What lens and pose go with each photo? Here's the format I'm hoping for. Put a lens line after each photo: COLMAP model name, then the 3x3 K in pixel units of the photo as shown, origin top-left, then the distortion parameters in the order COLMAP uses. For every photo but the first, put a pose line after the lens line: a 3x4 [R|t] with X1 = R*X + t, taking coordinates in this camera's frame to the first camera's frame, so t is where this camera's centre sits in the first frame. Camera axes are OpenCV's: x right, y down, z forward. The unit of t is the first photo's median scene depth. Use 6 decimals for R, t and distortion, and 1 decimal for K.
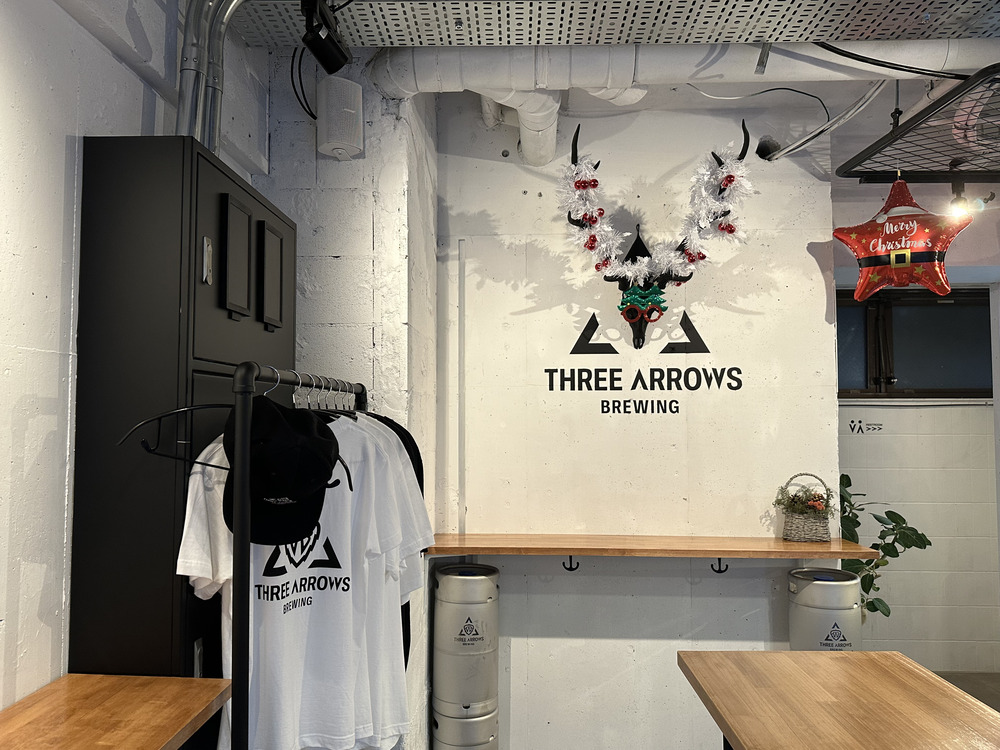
lens RADIAL K [[723.2, 0, 500.0], [0, 723.2, 375.0], [0, 0, 1]] dist [0.143720, -0.168286]
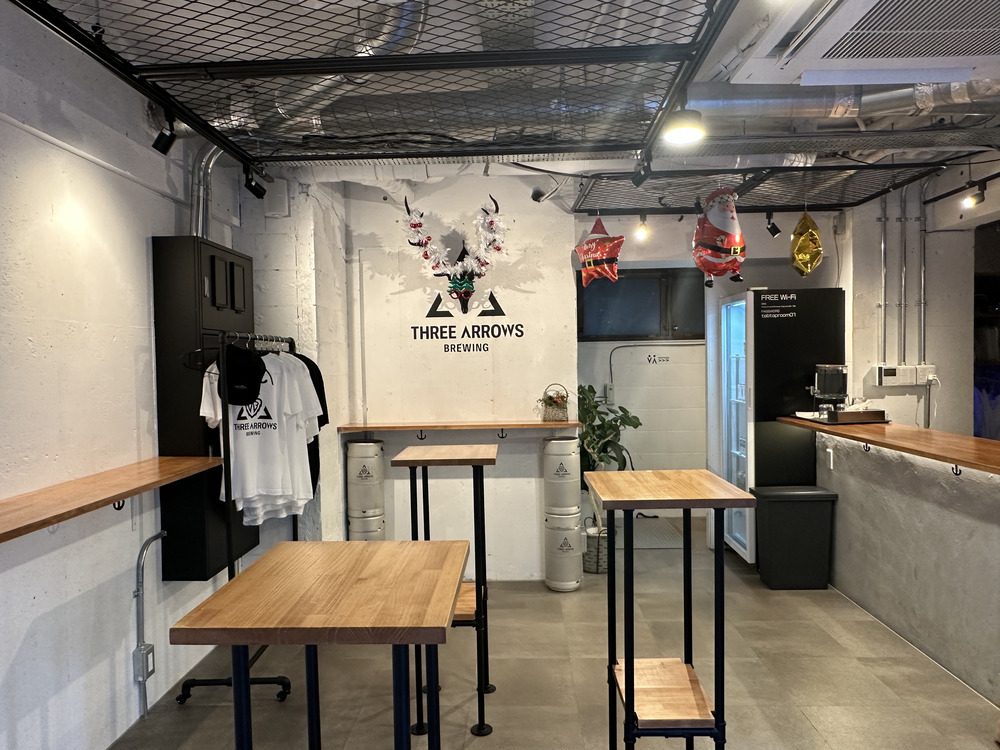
lens RADIAL K [[696.3, 0, 500.0], [0, 696.3, 375.0], [0, 0, 1]] dist [0.051241, -0.000296]
pose [[0.999830, -0.015853, -0.009386, 0.290411], [0.016514, 0.997035, 0.075152, -0.014838], [0.008166, -0.075294, 0.997128, -0.652176]]
